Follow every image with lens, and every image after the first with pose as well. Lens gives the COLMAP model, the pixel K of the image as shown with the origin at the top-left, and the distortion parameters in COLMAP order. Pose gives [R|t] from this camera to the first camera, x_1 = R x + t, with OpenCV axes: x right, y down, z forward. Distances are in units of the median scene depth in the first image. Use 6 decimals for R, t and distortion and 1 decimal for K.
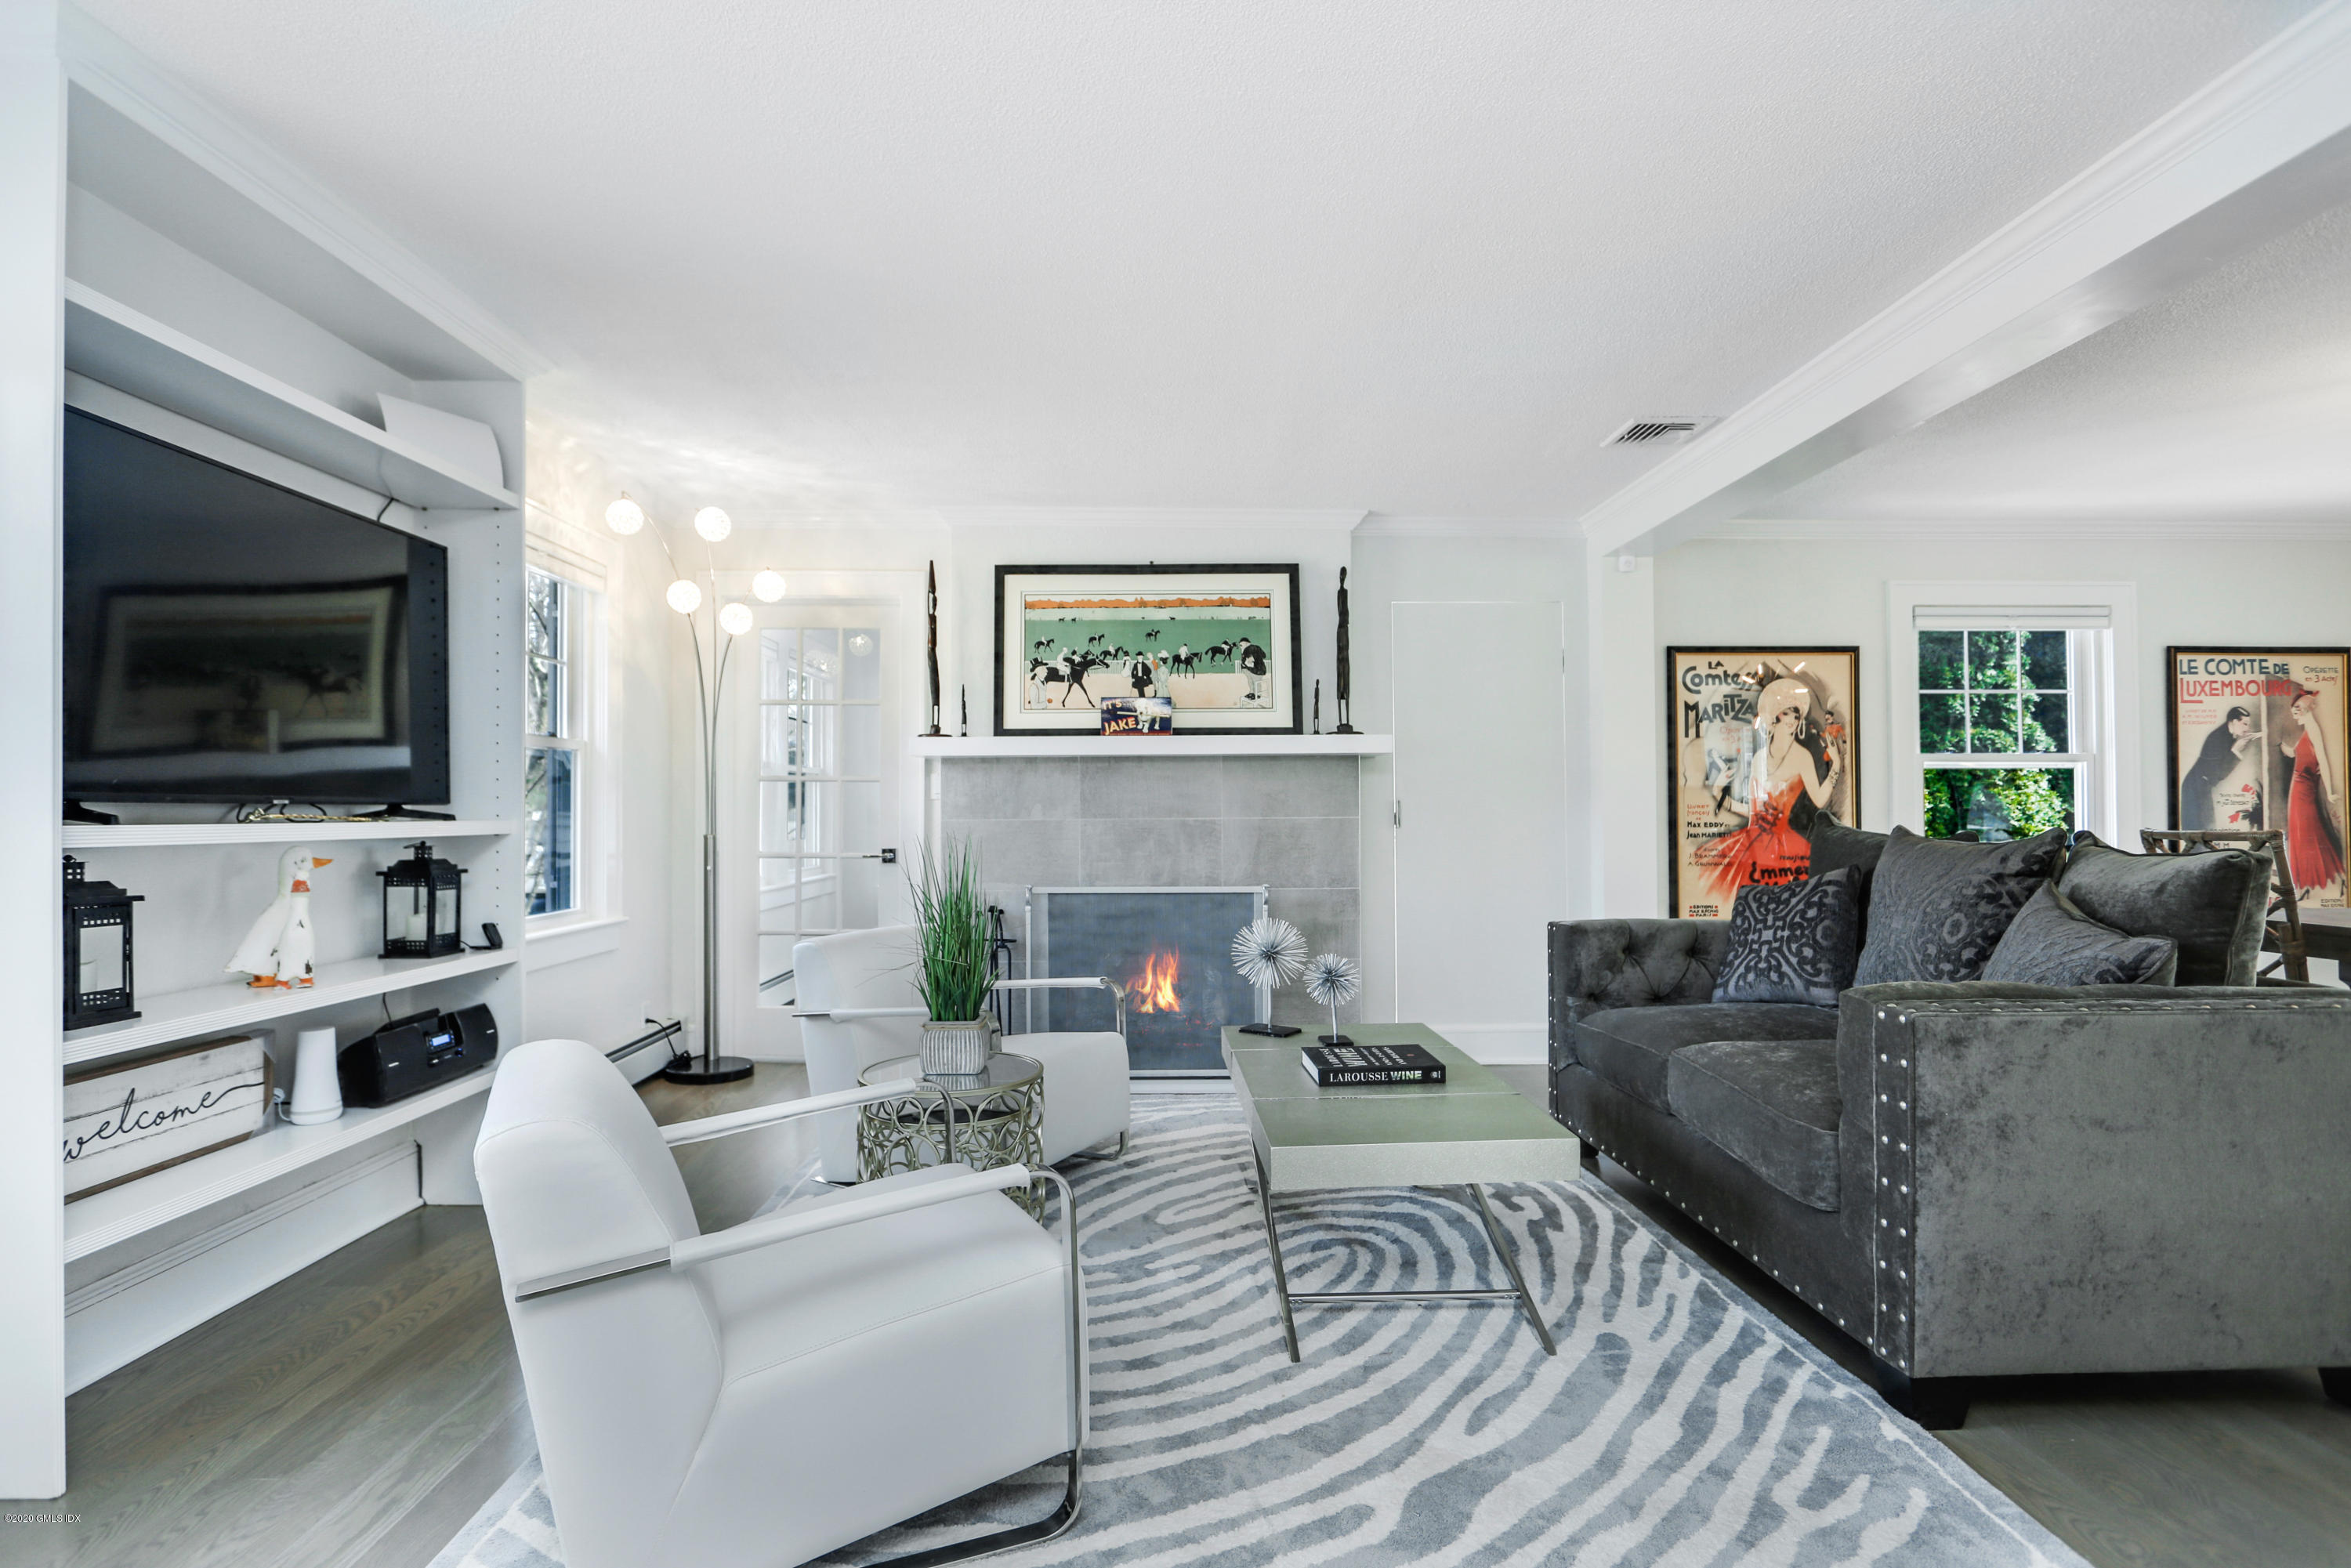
lens RADIAL K [[1156.2, 0, 1163.4], [0, 1156.2, 790.4], [0, 0, 1]] dist [-0.003914, 0.000550]
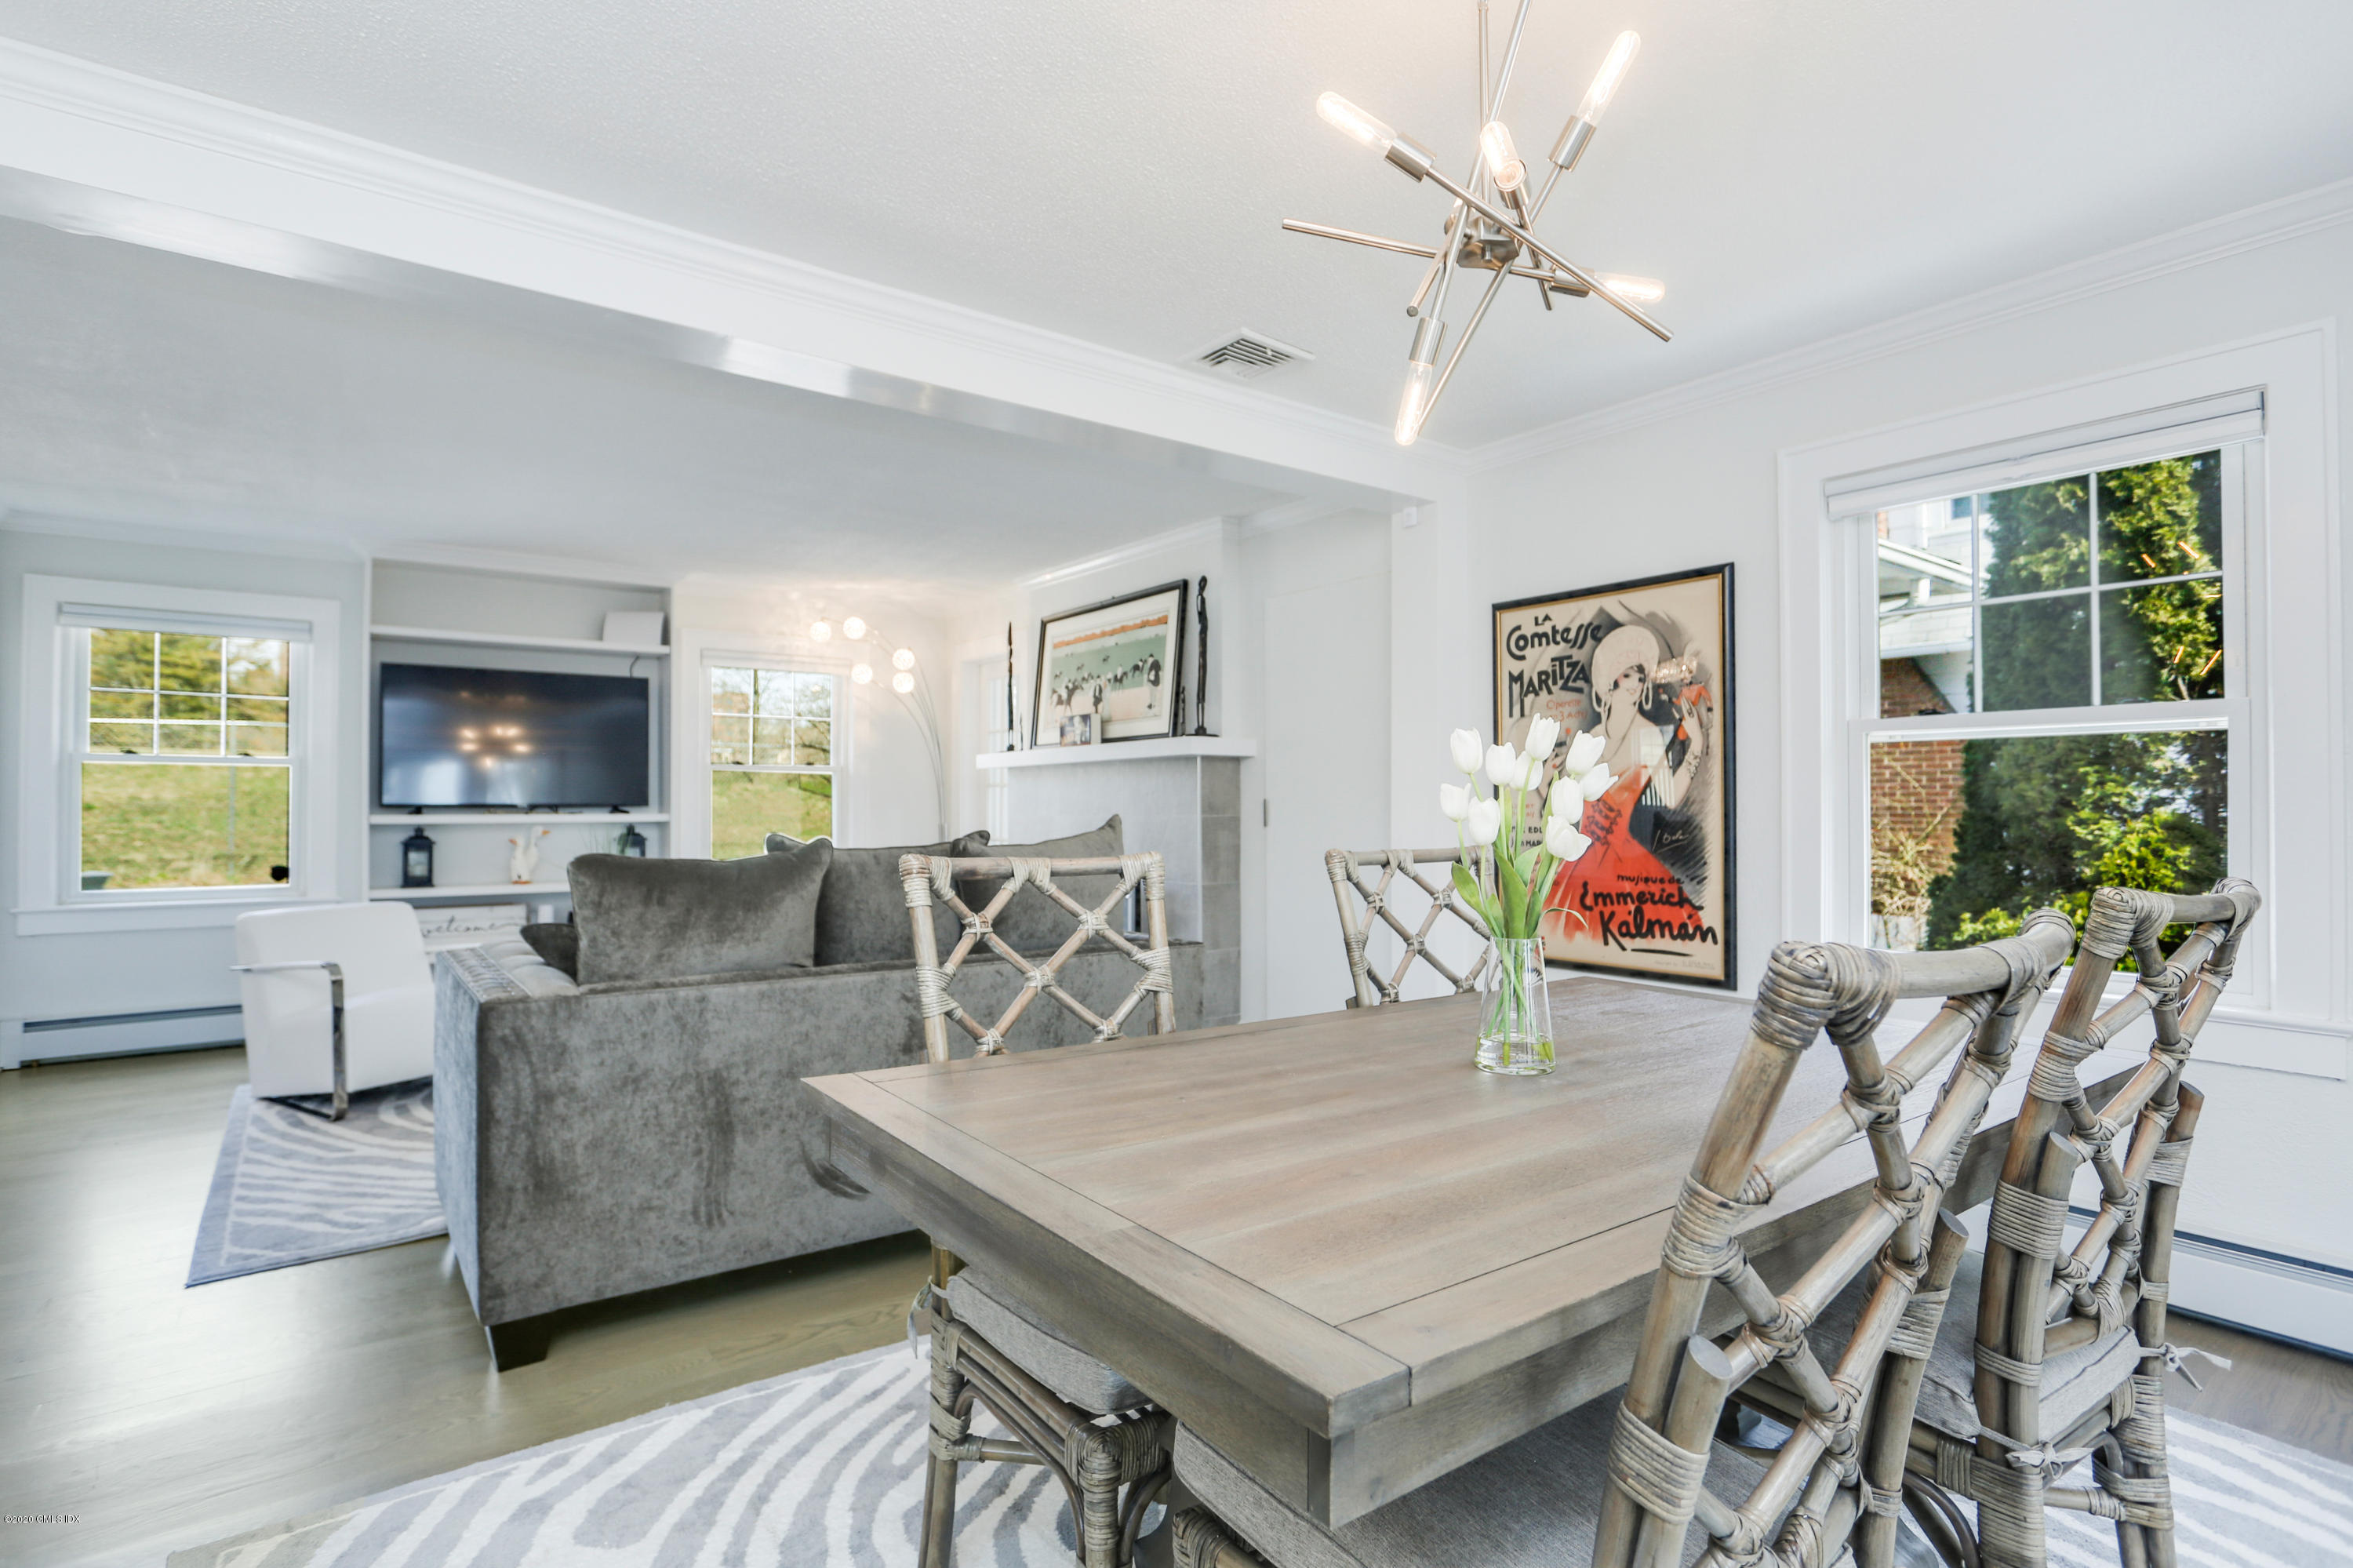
lens RADIAL K [[1157.2, 0, 1164.3], [0, 1157.2, 790.4], [0, 0, 1]] dist [-0.003914, 0.000550]
pose [[0.574006, -0.009471, -0.818796, 1.003001], [0.016087, 0.999871, -0.000288, -0.000167], [0.818693, -0.013007, 0.574084, 0.375011]]
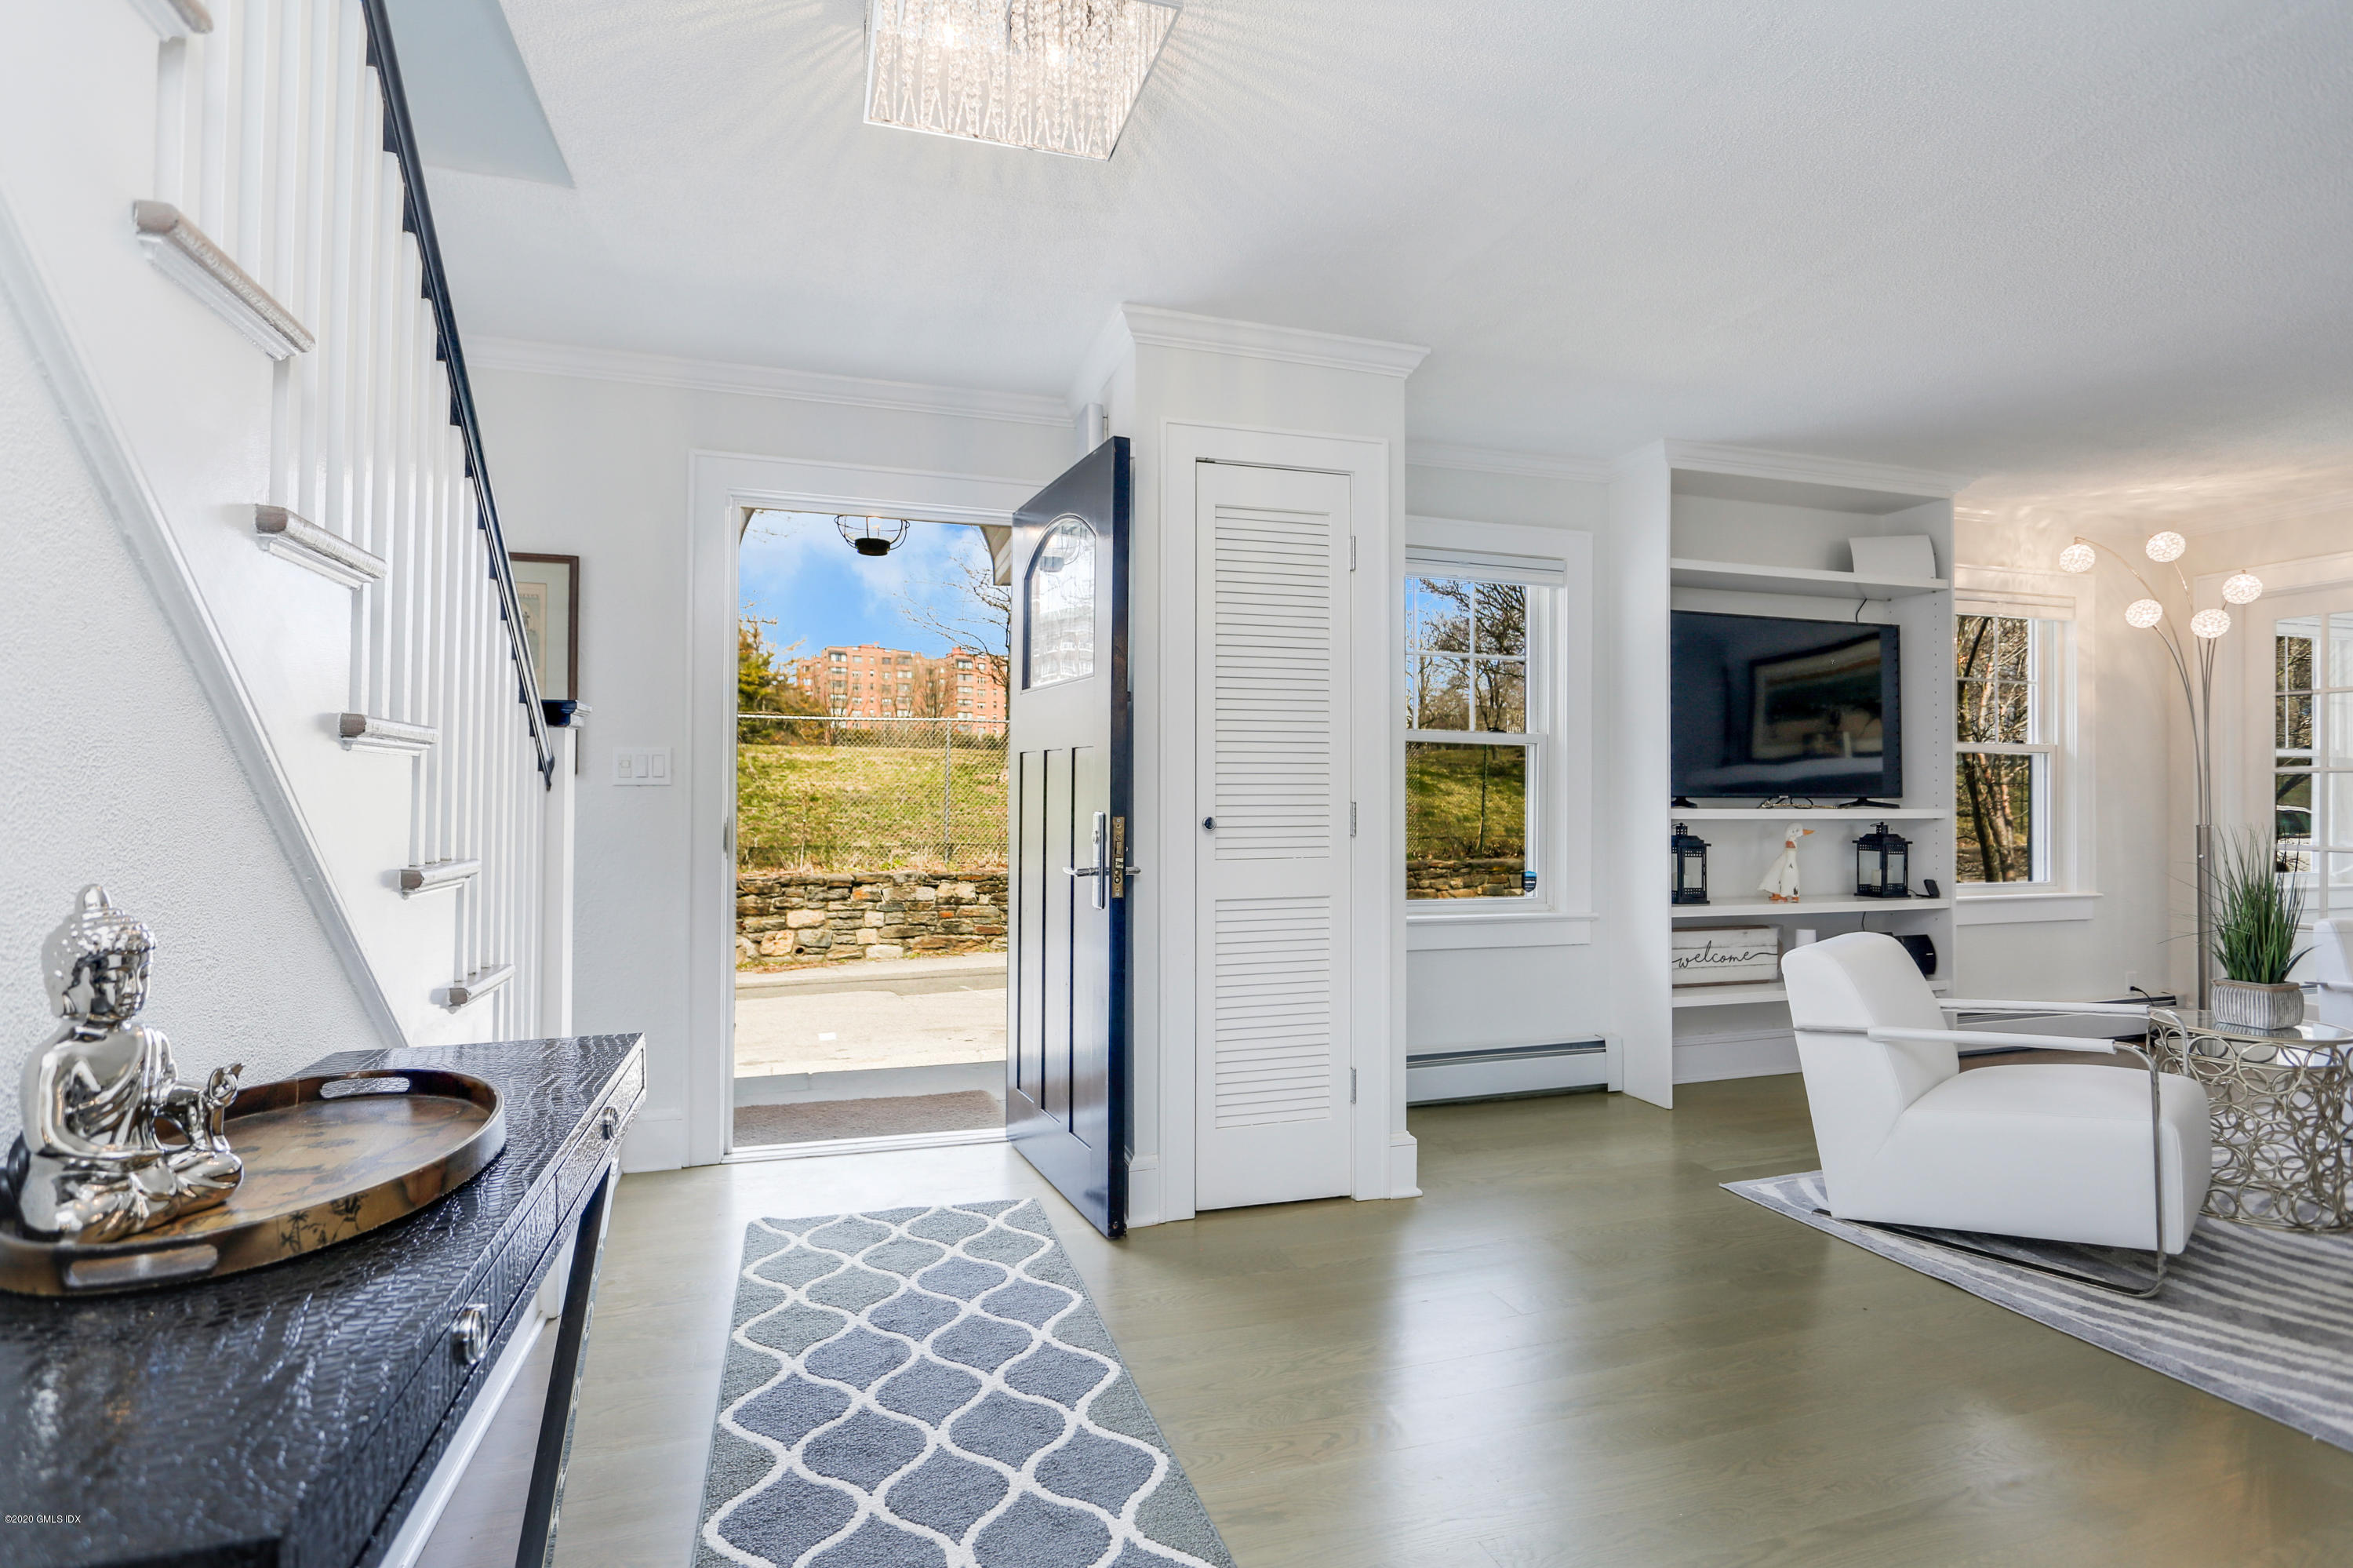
lens RADIAL K [[1130.3, 0, 1178.7], [0, 1130.3, 805.3], [0, 0, 1]] dist [-0.025947, 0.011163]
pose [[0.286343, 0.006773, -0.958103, 0.323530], [0.014961, 0.999821, 0.011540, -0.005663], [0.958010, -0.017639, 0.286191, -0.199601]]
